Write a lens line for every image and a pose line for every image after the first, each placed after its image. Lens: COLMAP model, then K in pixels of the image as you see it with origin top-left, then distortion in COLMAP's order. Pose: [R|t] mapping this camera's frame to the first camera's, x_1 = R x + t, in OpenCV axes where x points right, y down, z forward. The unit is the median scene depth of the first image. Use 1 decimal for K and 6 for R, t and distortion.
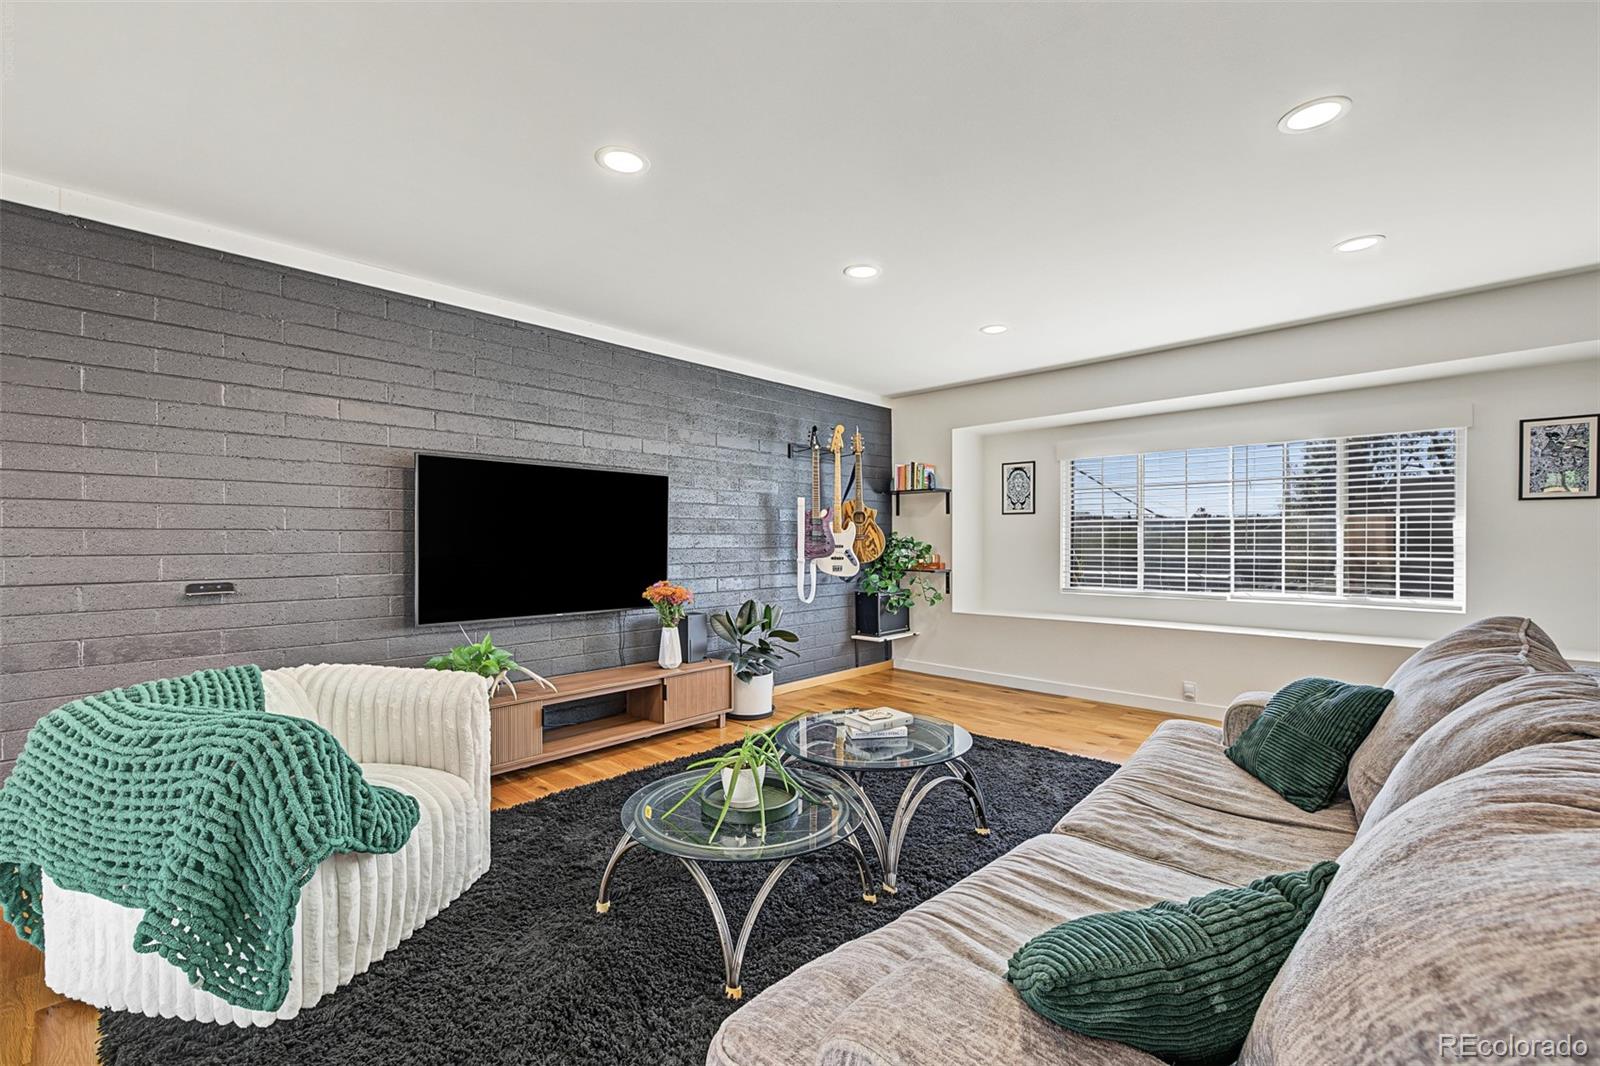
lens RADIAL K [[676.6, 0, 797.4], [0, 676.6, 542.7], [0, 0, 1]] dist [0.001251, -0.000190]
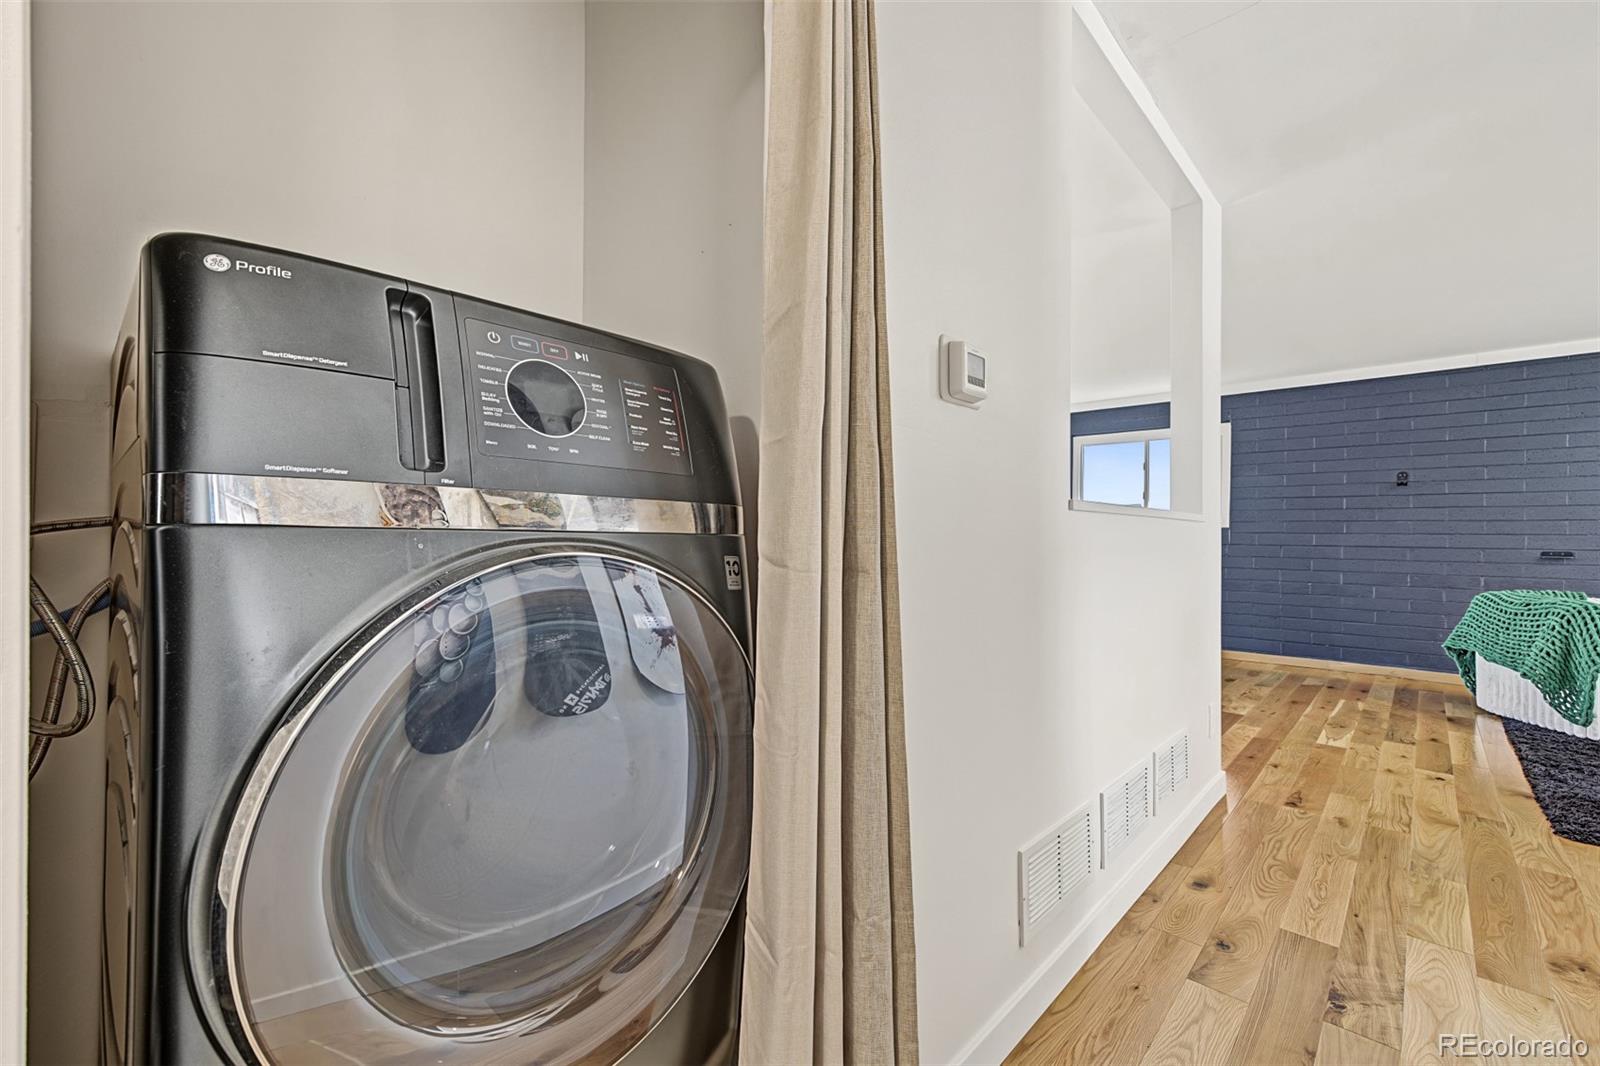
lens RADIAL K [[676.6, 0, 797.4], [0, 676.6, 542.7], [0, 0, 1]] dist [0.001251, -0.000190]
pose [[0.009908, 0.001479, -0.999950, 1.435272], [-0.014423, 0.999895, 0.001336, 0.109017], [0.999847, 0.014410, 0.009928, -1.626772]]
